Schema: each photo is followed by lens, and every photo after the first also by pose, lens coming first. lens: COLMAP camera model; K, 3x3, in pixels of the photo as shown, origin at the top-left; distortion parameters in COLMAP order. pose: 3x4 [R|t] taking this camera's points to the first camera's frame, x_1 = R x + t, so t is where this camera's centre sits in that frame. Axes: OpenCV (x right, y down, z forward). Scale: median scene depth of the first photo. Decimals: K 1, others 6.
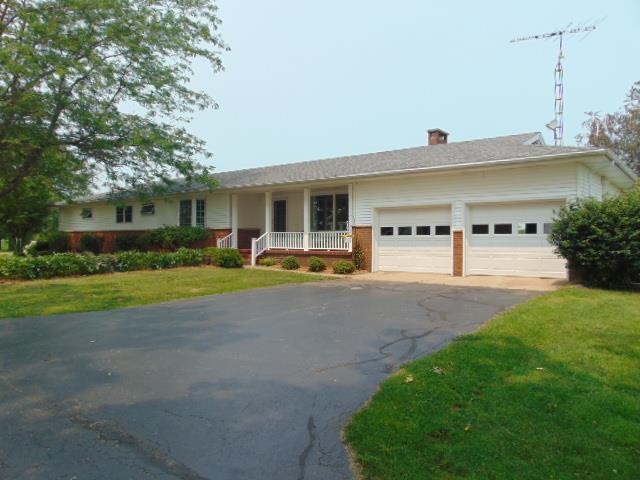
lens RADIAL K [[473.1, 0, 319.2], [0, 473.1, 236.2], [0, 0, 1]] dist [0.008042, -0.000596]
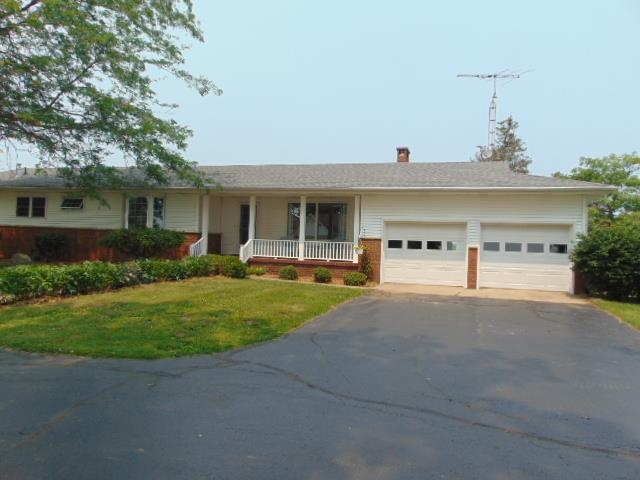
lens RADIAL K [[473.1, 0, 319.3], [0, 473.1, 245.9], [0, 0, 1]] dist [0.008042, -0.000596]
pose [[0.925074, 0.033553, 0.378303, -0.382643], [-0.039109, 0.999210, 0.007011, -0.007214], [-0.377769, -0.021281, 0.925655, 0.102676]]
